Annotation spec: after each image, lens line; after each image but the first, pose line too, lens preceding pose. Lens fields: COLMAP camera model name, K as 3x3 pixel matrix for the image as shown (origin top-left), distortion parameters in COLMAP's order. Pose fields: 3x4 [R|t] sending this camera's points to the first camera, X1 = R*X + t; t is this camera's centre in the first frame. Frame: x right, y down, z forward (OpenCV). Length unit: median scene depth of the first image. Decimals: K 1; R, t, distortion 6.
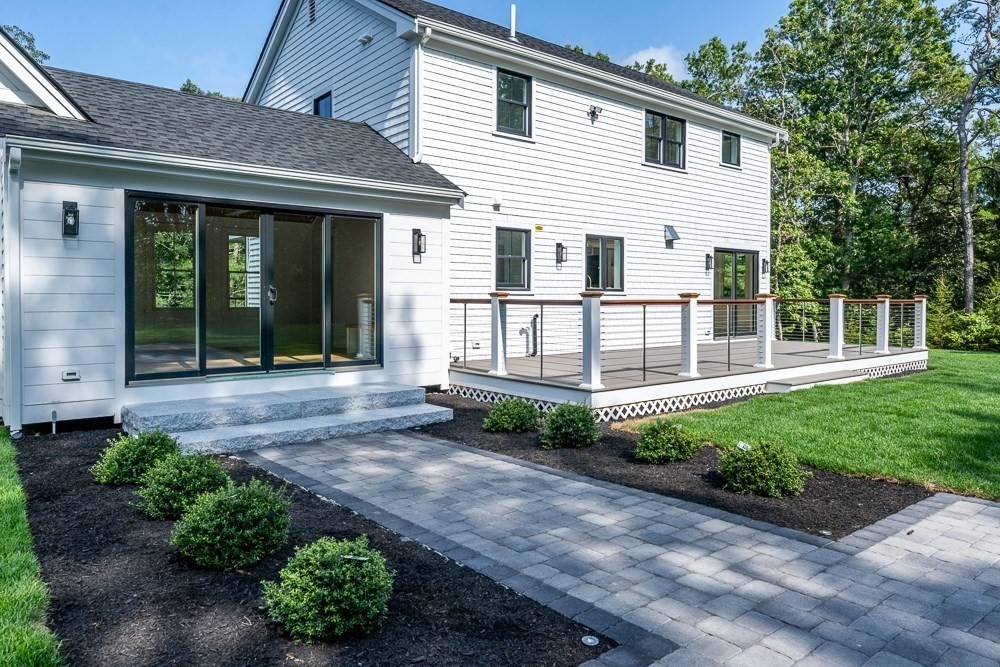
lens RADIAL K [[667.7, 0, 503.5], [0, 667.7, 315.2], [0, 0, 1]] dist [0.000657, 0.006950]
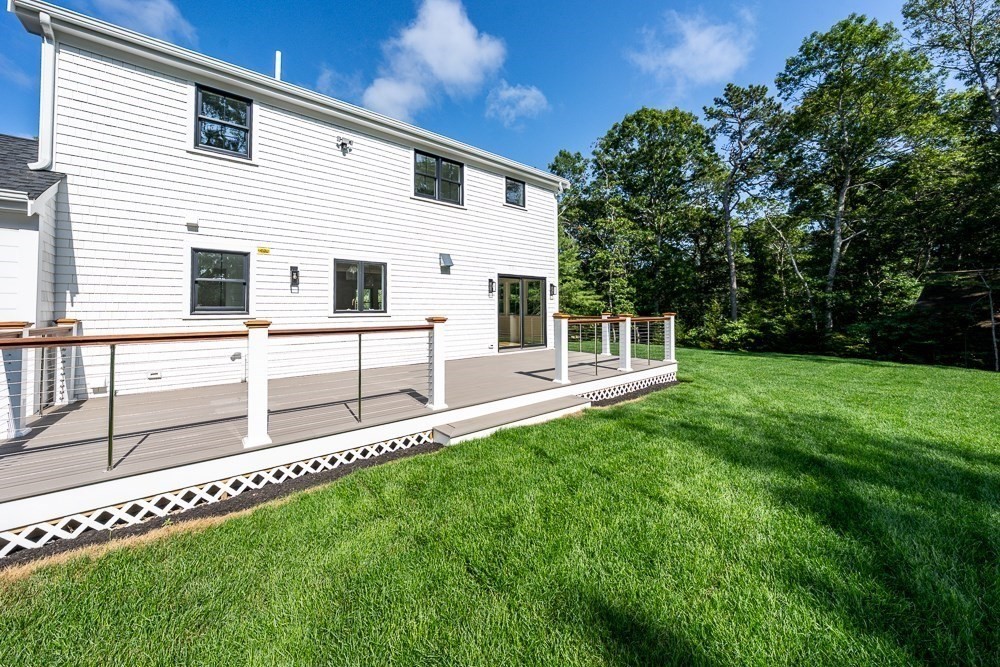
lens RADIAL K [[348.4, 0, 494.2], [0, 348.4, 308.5], [0, 0, 1]] dist [-0.002972, -0.000231]
pose [[0.999795, -0.011113, -0.016904, 0.353386], [0.010495, 0.999289, -0.036203, -0.020016], [0.017295, 0.036018, 0.999201, 0.430621]]
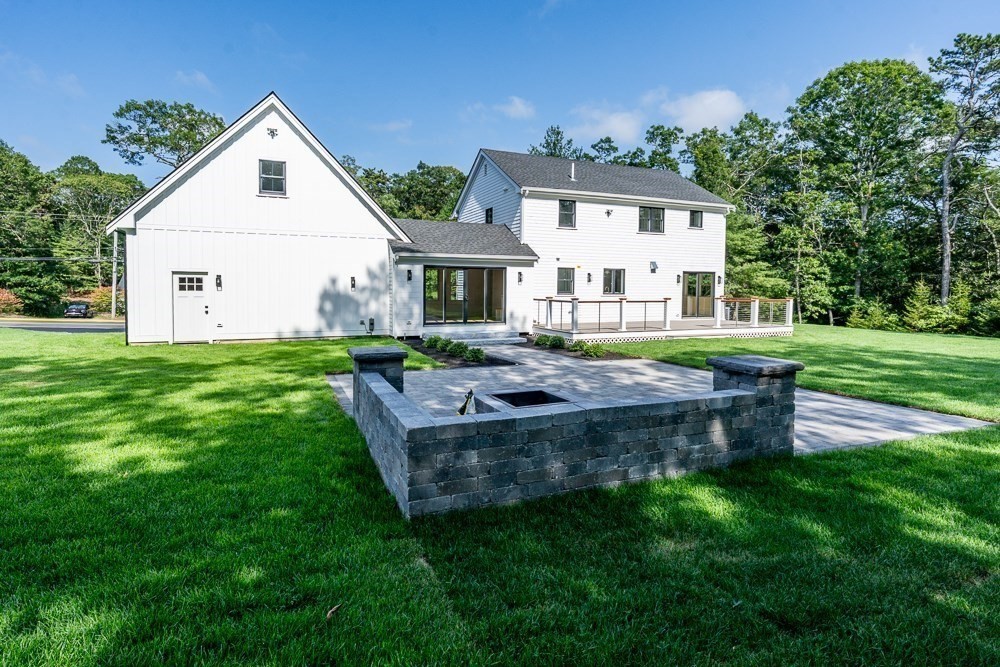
lens RADIAL K [[531.0, 0, 487.9], [0, 531.0, 311.6], [0, 0, 1]] dist [0.007072, 0.001603]
pose [[0.955788, 0.016876, -0.293573, 0.253543], [-0.011095, 0.999711, 0.021347, -0.012118], [0.293848, -0.017146, 0.955698, -0.714757]]
